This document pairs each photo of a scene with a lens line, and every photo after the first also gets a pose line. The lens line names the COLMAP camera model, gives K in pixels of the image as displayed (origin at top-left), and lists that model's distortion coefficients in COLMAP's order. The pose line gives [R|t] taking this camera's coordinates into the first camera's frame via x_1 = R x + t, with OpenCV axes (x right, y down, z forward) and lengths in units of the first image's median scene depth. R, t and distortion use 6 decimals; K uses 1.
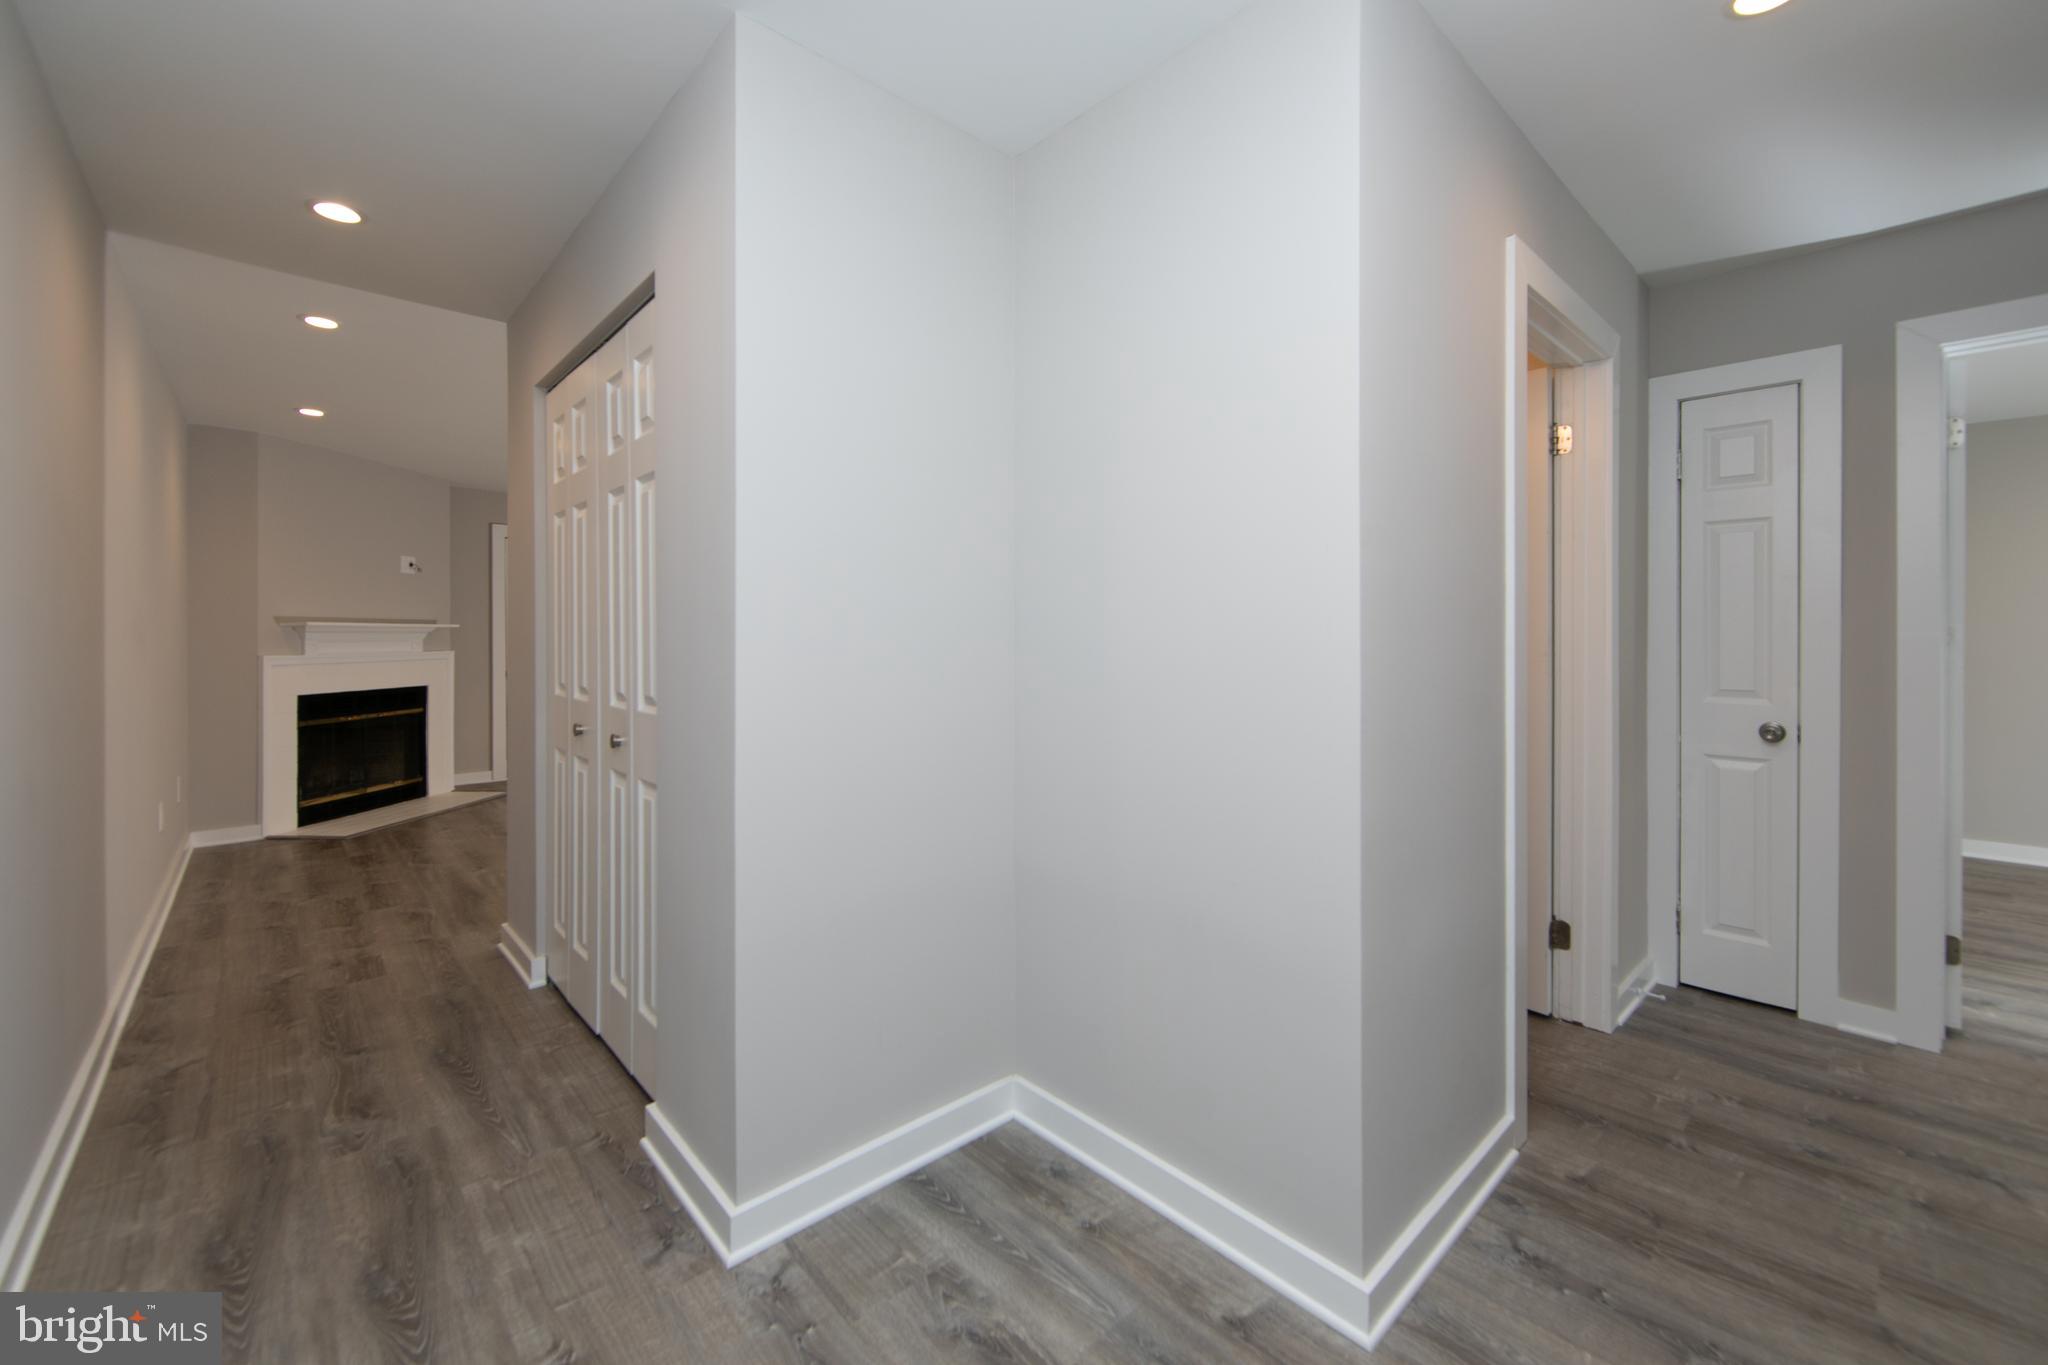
lens RADIAL K [[821.2, 0, 1038.6], [0, 821.2, 646.7], [0, 0, 1]] dist [-0.002767, -0.000659]
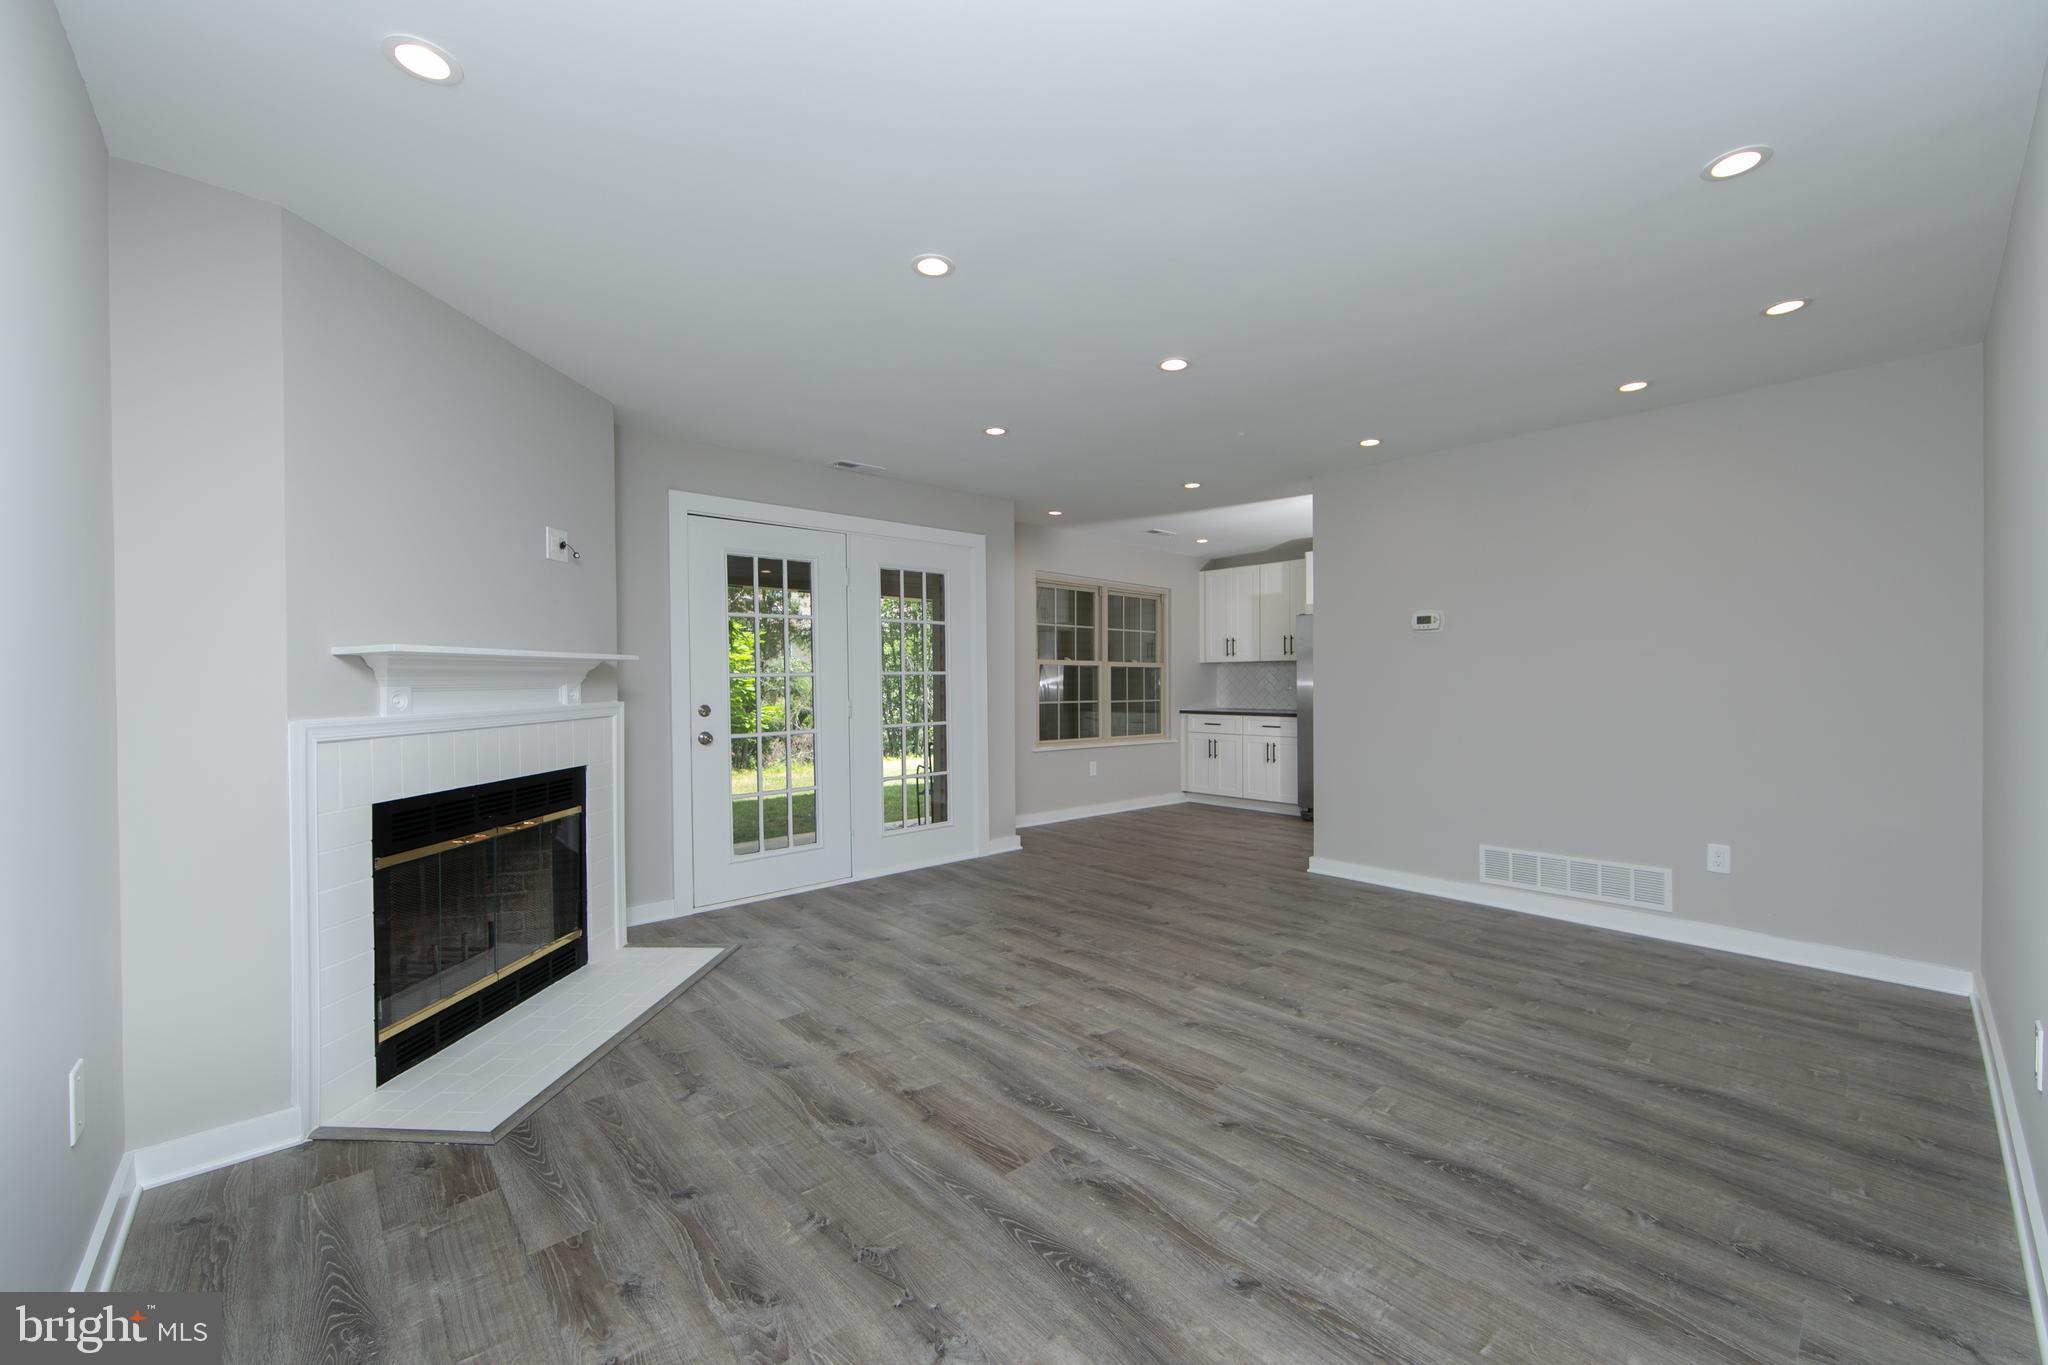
lens RADIAL K [[803.0, 0, 1025.9], [0, 803.0, 686.3], [0, 0, 1]] dist [-0.003910, -0.000406]
pose [[0.999467, -0.015903, -0.028526, -0.470104], [0.016089, 0.999851, 0.006293, -0.004410], [0.028422, -0.006749, 0.999573, 0.504773]]
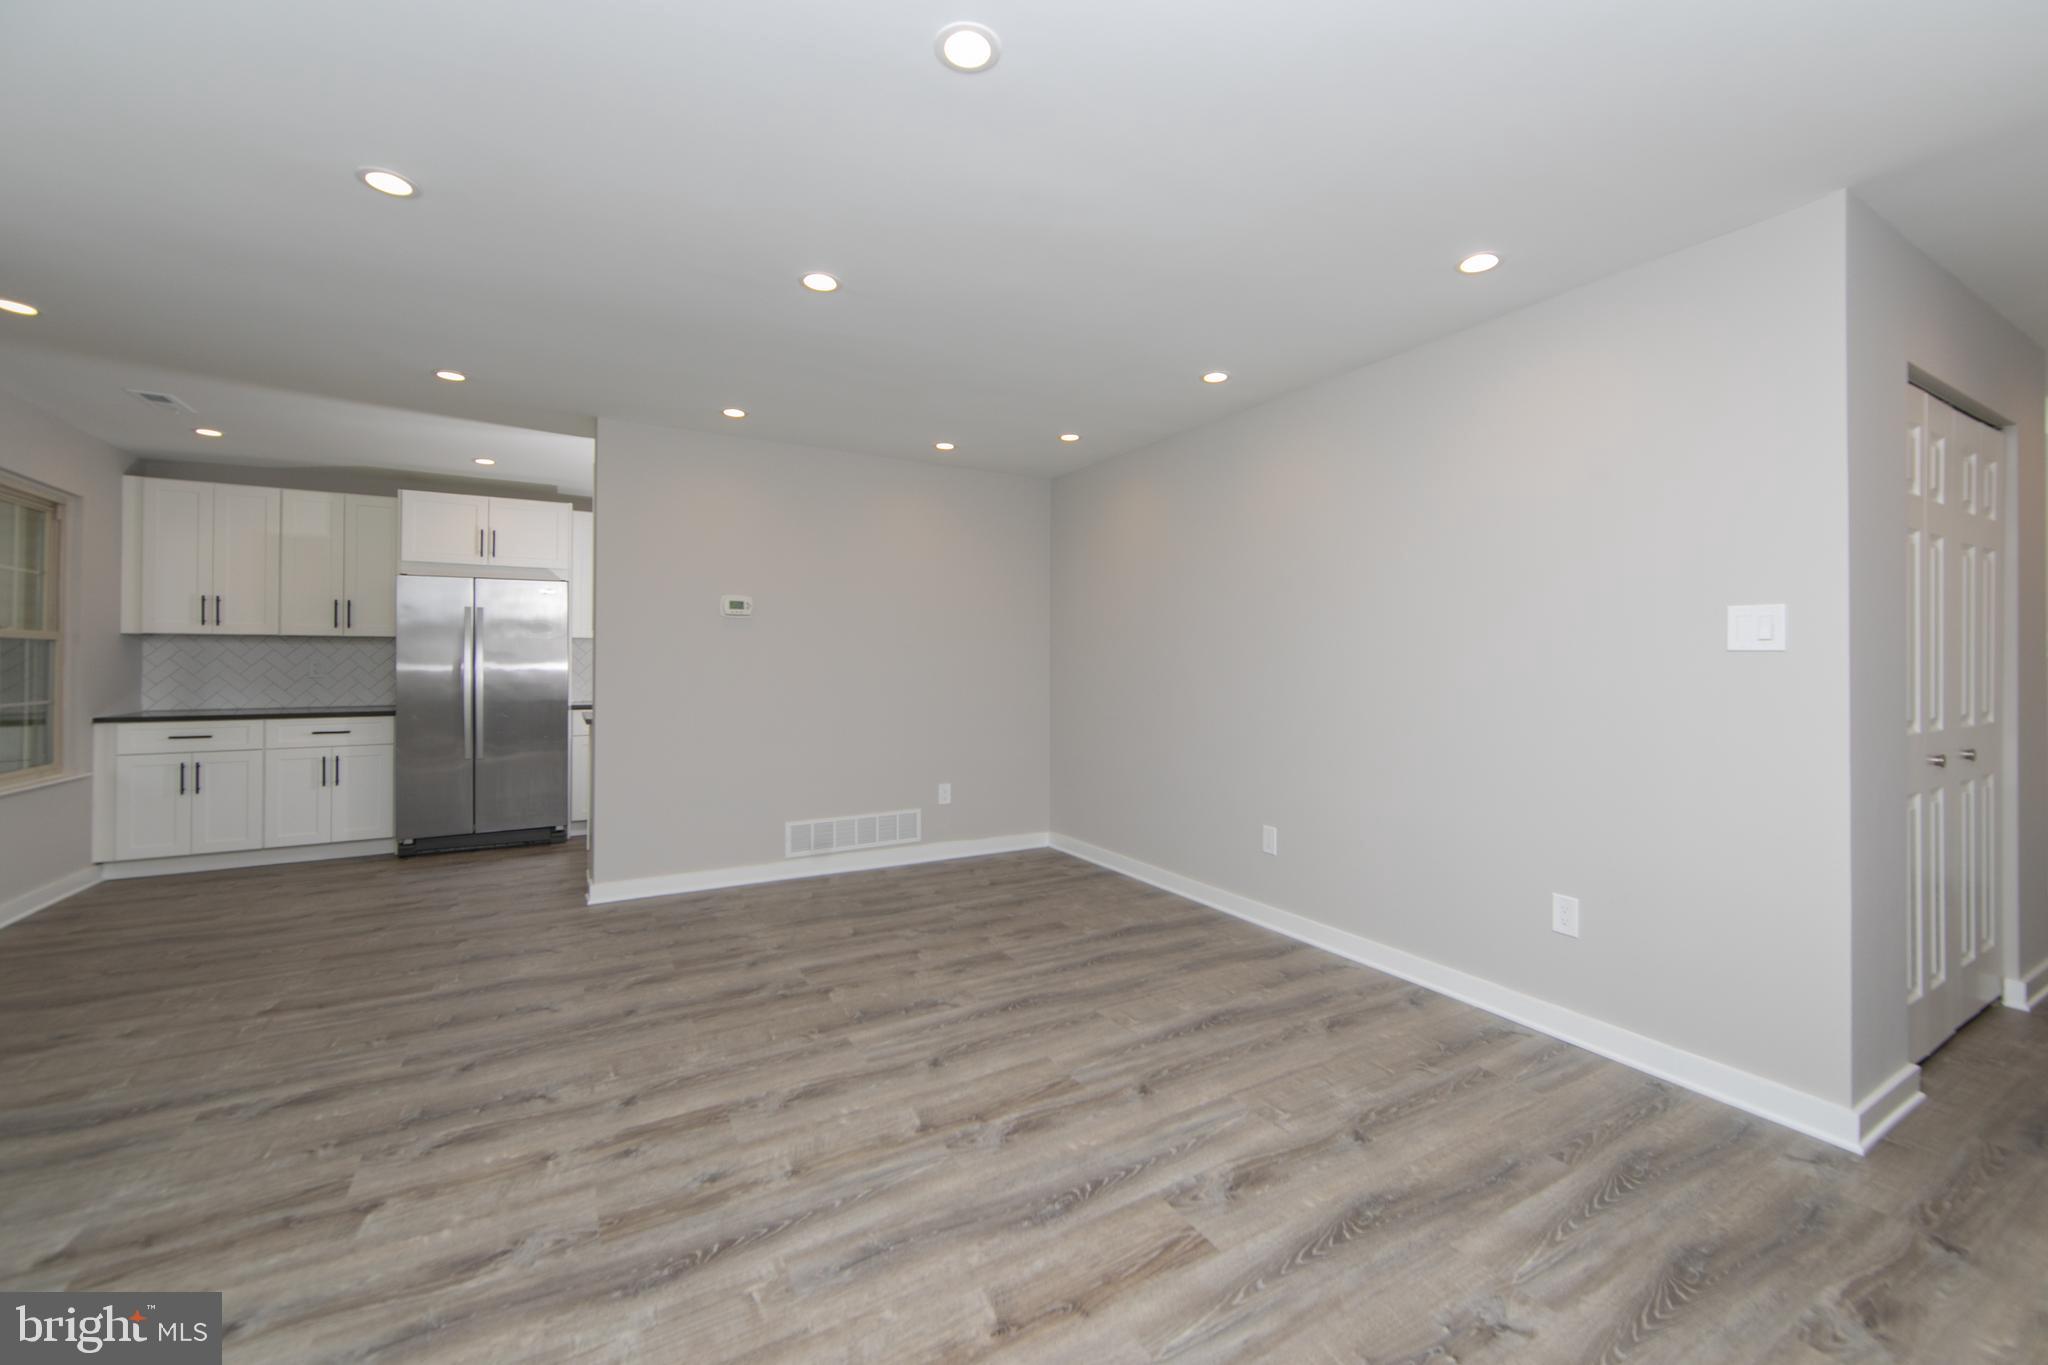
lens RADIAL K [[821.2, 0, 1038.6], [0, 821.2, 646.7], [0, 0, 1]] dist [-0.002767, -0.000659]
pose [[0.228933, 0.005146, 0.973429, -0.794024], [0.000078, 0.999986, -0.005305, -0.013623], [-0.973442, 0.001290, 0.228929, 0.832256]]
